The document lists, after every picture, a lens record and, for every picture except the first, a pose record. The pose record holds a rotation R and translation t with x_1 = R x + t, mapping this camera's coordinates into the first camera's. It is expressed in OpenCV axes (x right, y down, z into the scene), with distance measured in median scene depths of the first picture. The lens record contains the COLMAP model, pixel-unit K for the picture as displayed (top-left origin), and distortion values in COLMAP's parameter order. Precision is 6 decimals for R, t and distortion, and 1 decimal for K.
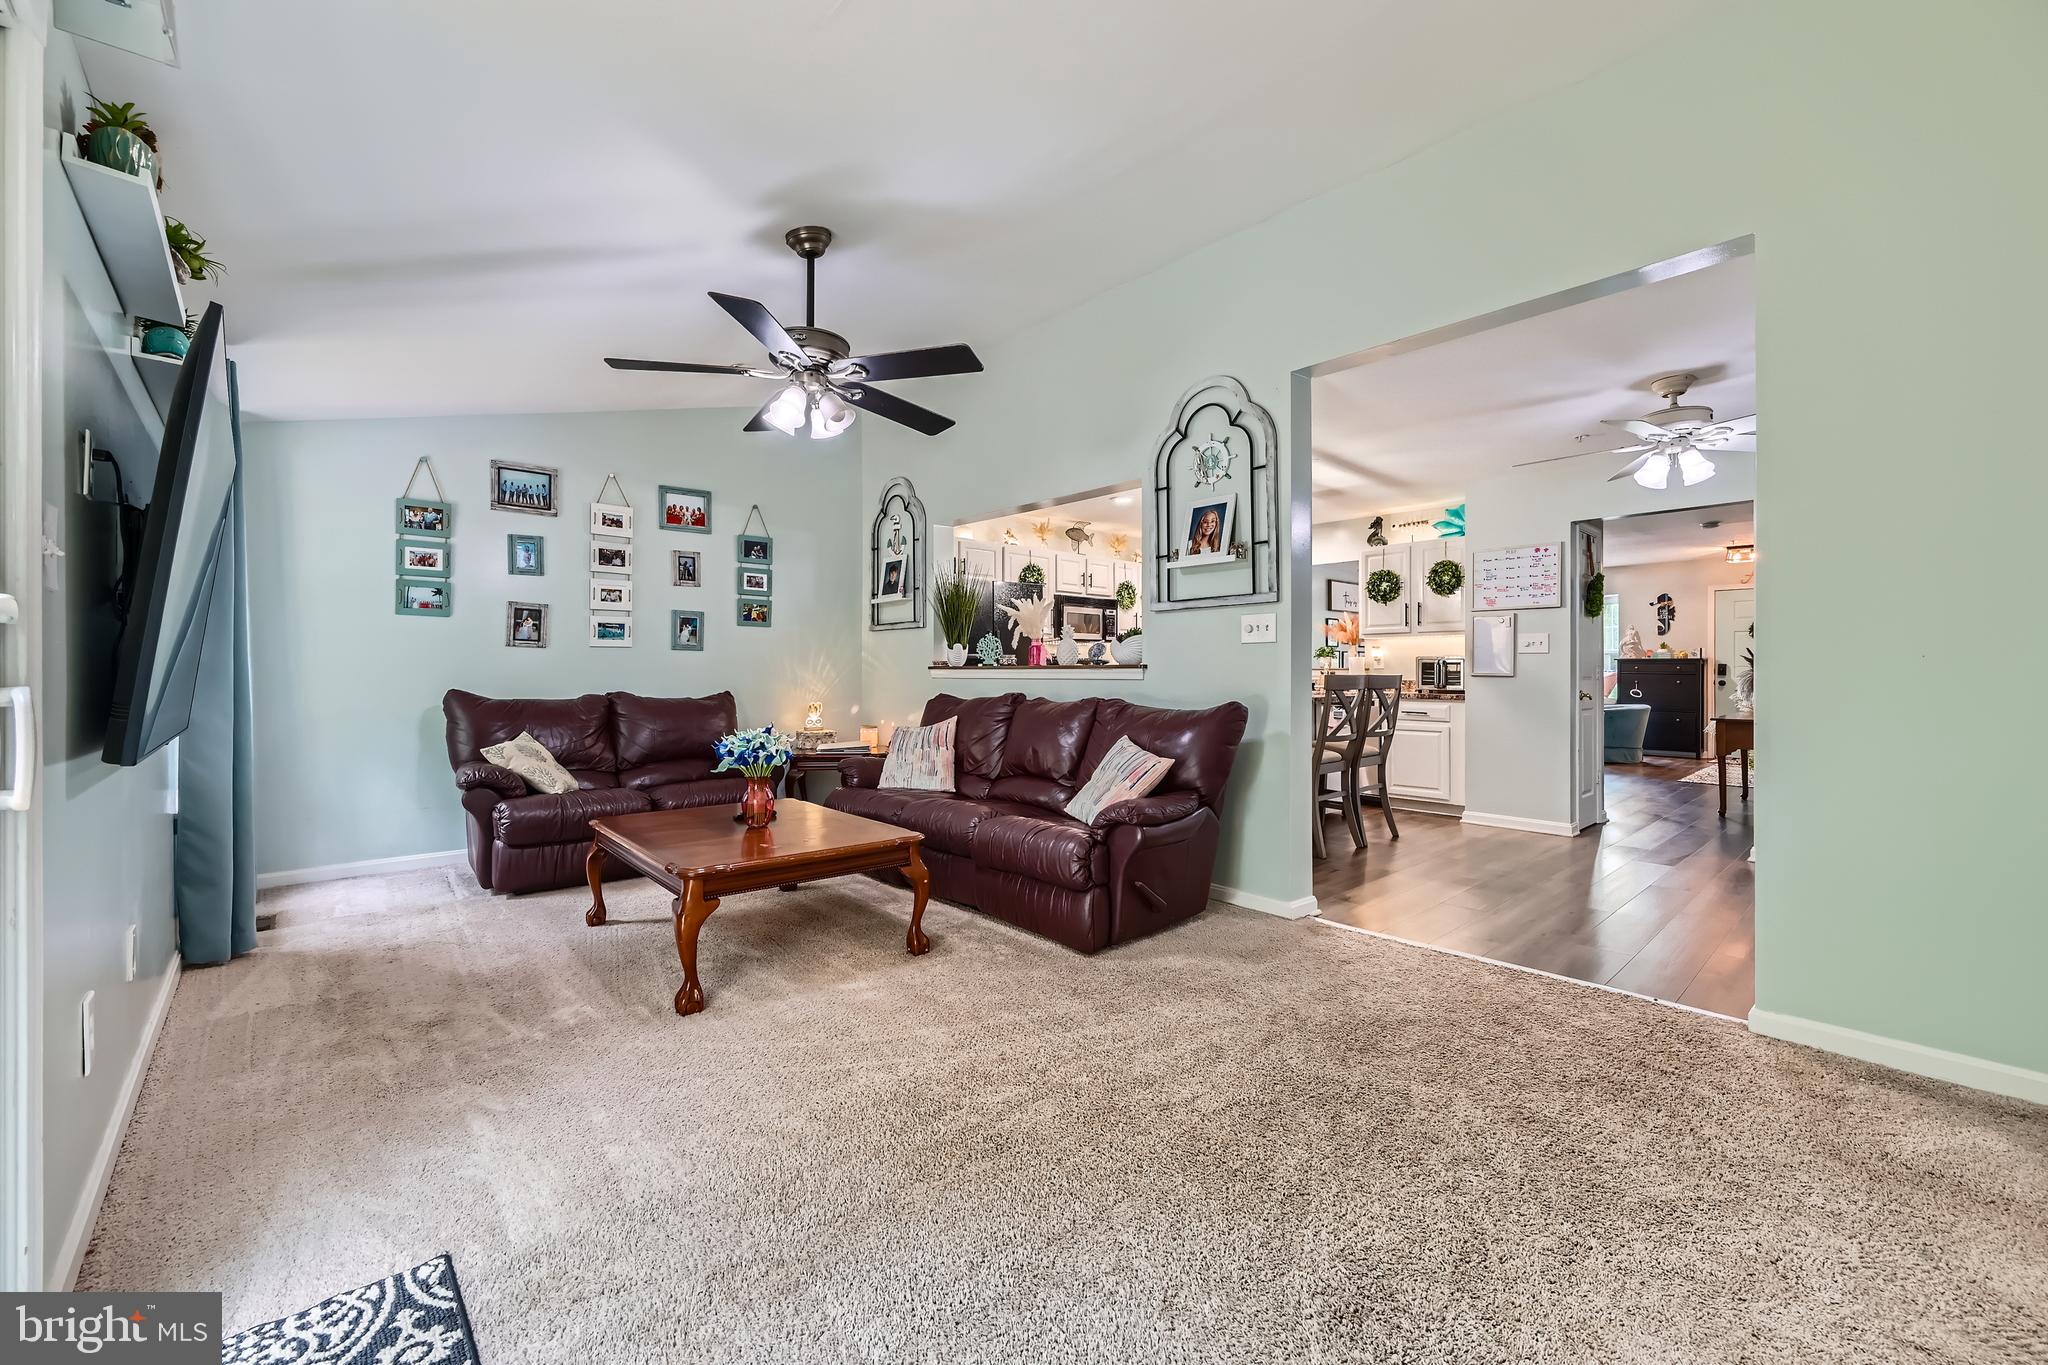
lens RADIAL K [[821.7, 0, 1023.0], [0, 821.7, 671.9], [0, 0, 1]] dist [0.002293, 0.000456]
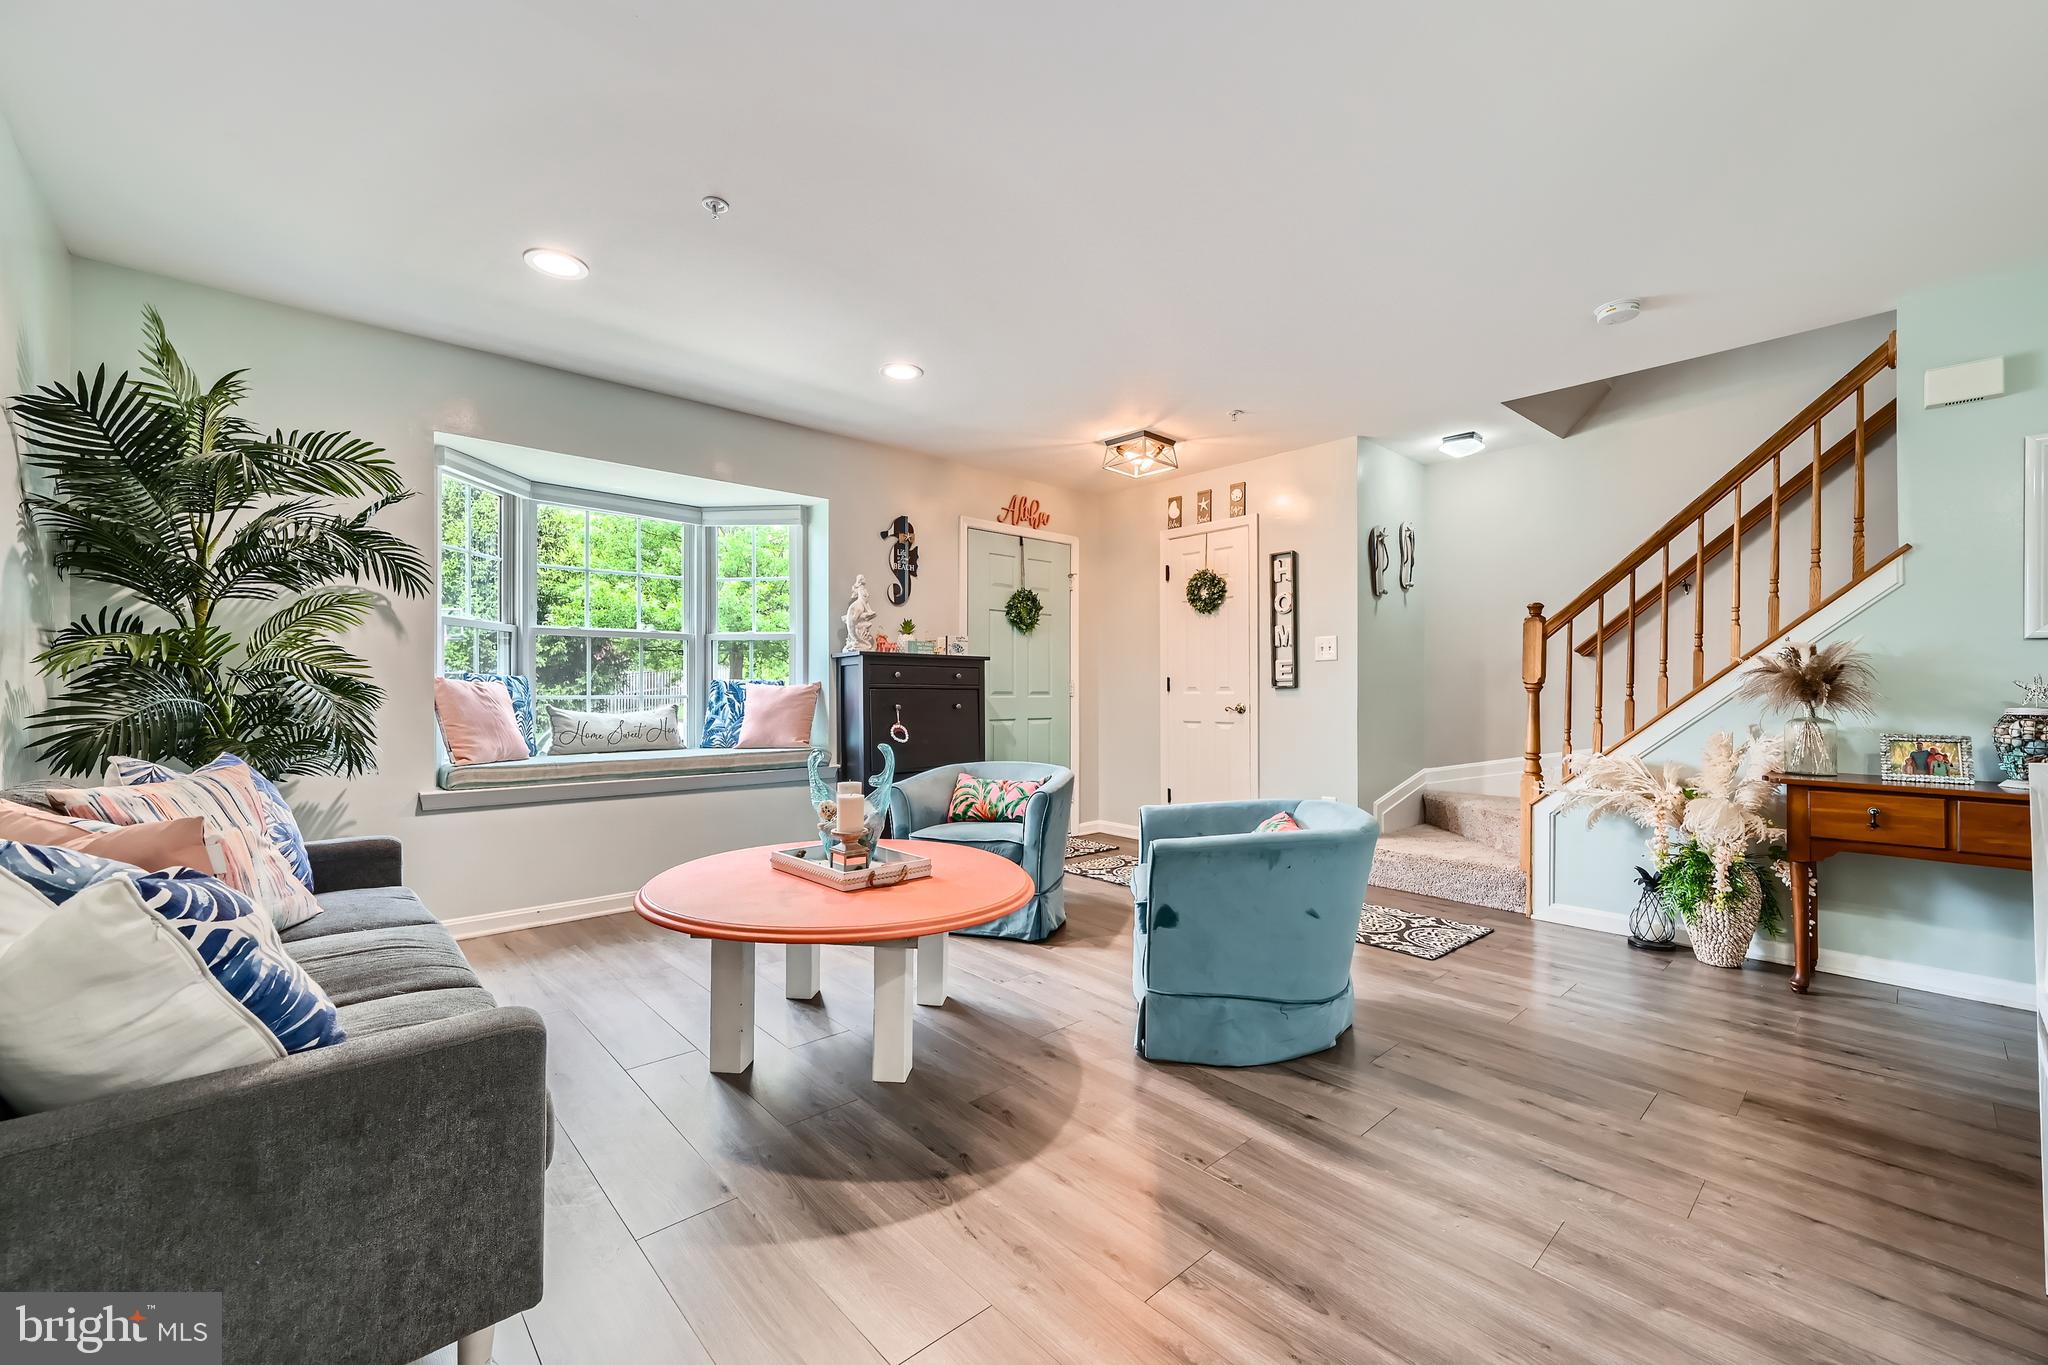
lens RADIAL K [[821.7, 0, 1033.2], [0, 821.7, 691.1], [0, 0, 1]] dist [0.002293, 0.000456]
pose [[0.003970, 0.000333, 0.999992, 0.466800], [-0.001979, 0.999998, -0.000325, 0.006545], [-0.999990, -0.001978, 0.003971, 1.383062]]
